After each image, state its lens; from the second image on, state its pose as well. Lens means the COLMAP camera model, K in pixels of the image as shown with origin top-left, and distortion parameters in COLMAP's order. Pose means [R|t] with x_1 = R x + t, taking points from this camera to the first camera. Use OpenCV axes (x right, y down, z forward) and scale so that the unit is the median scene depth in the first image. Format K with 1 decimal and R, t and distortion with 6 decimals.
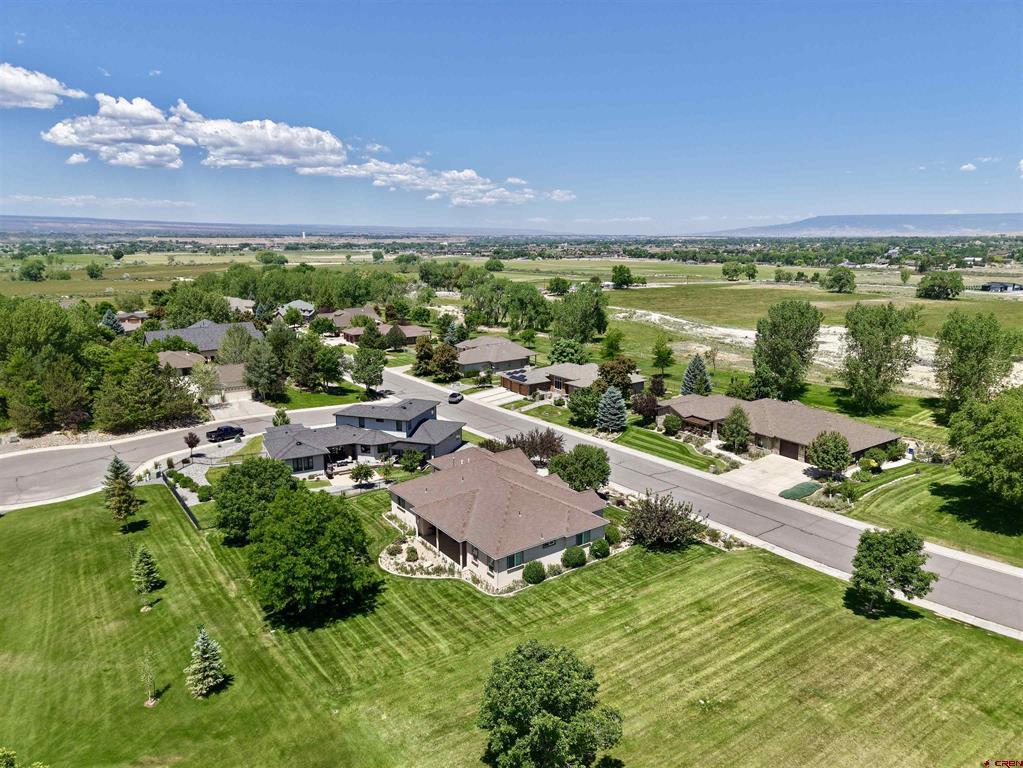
lens RADIAL K [[694.9, 0, 493.1], [0, 694.9, 362.2], [0, 0, 1]] dist [0.017754, -0.017740]
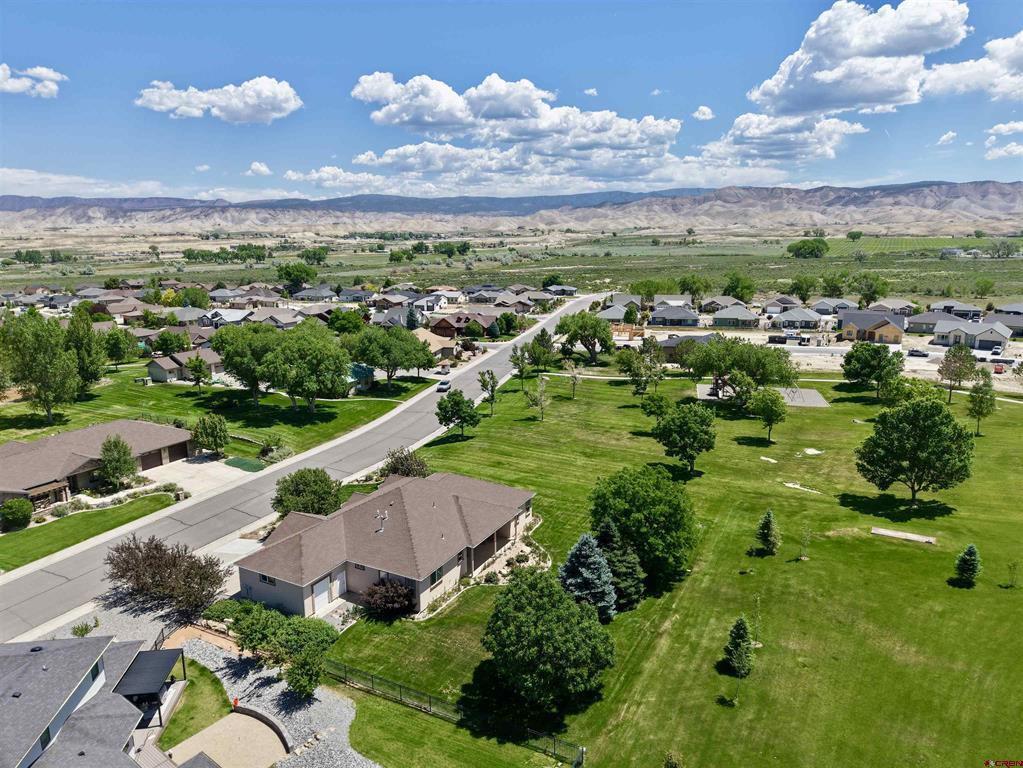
lens RADIAL K [[694.9, 0, 512.1], [0, 694.9, 388.0], [0, 0, 1]] dist [0.017754, -0.017740]
pose [[-0.460181, -0.189879, 0.867283, -0.939984], [0.172038, 0.939276, 0.296924, -0.254479], [-0.870997, 0.285844, -0.399571, 1.347619]]
